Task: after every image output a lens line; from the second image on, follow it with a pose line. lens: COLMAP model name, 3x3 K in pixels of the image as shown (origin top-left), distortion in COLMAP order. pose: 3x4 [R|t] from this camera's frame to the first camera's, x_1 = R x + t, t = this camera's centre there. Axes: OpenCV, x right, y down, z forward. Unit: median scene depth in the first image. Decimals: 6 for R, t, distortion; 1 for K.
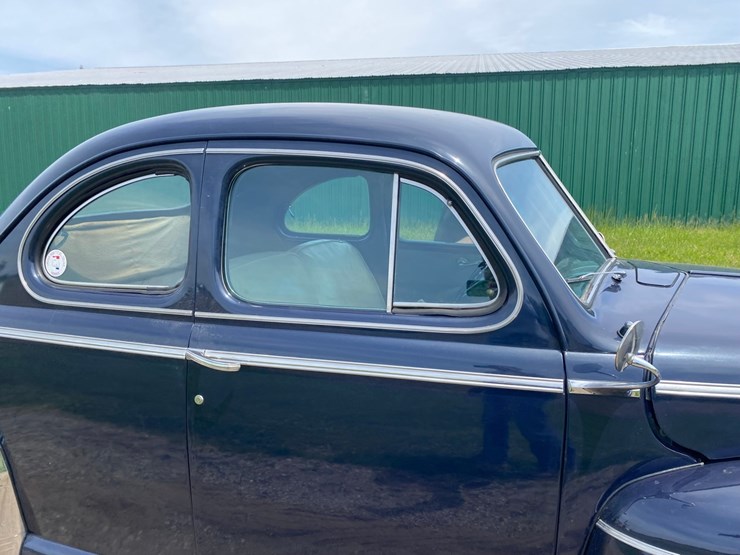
lens RADIAL K [[568.9, 0, 367.8], [0, 568.9, 281.1], [0, 0, 1]] dist [0.020046, -0.014068]
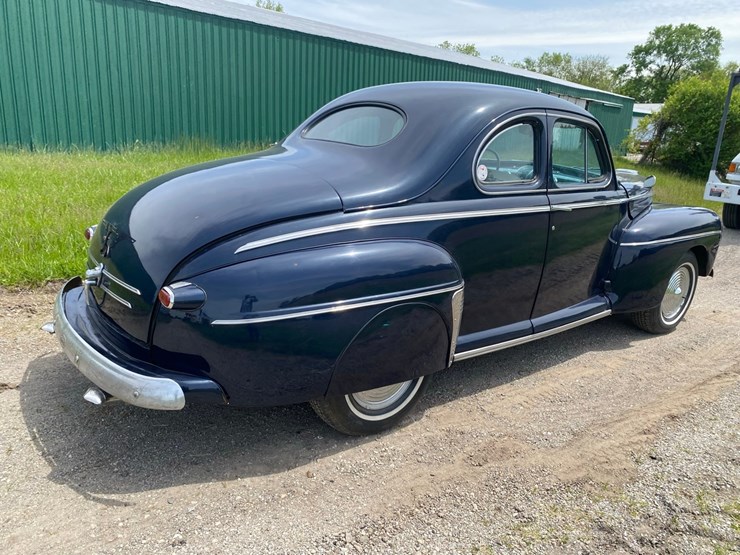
lens RADIAL K [[568.9, 0, 369.5], [0, 568.9, 275.0], [0, 0, 1]] dist [0.020046, -0.014068]
pose [[0.561901, -0.187715, 0.805624, -0.330304], [0.093690, 0.982087, 0.163486, -0.006202], [-0.821882, -0.016384, 0.569423, 0.037887]]
